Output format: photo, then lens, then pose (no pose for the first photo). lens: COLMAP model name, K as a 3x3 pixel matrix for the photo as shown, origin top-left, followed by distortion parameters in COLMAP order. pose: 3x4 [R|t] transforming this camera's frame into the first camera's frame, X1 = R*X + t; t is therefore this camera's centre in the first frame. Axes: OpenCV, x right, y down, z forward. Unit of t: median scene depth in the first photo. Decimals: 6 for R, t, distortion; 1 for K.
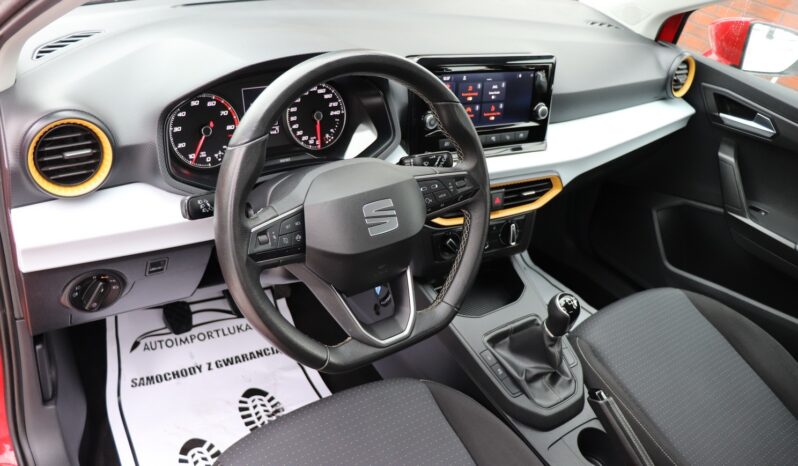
lens RADIAL K [[665.3, 0, 399.0], [0, 665.3, 233.0], [0, 0, 1]] dist [-0.146995, 0.094367]
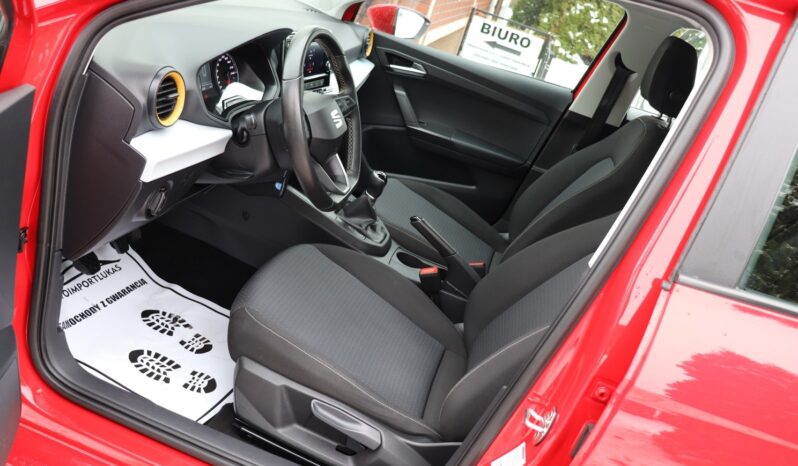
lens RADIAL K [[727.7, 0, 386.3], [0, 727.7, 233.5], [0, 0, 1]] dist [-0.156610, 0.176950]
pose [[0.759406, -0.195930, 0.620415, -0.691858], [0.204032, 0.977193, 0.058862, 0.110931], [-0.617798, 0.081884, 0.782062, -0.338397]]
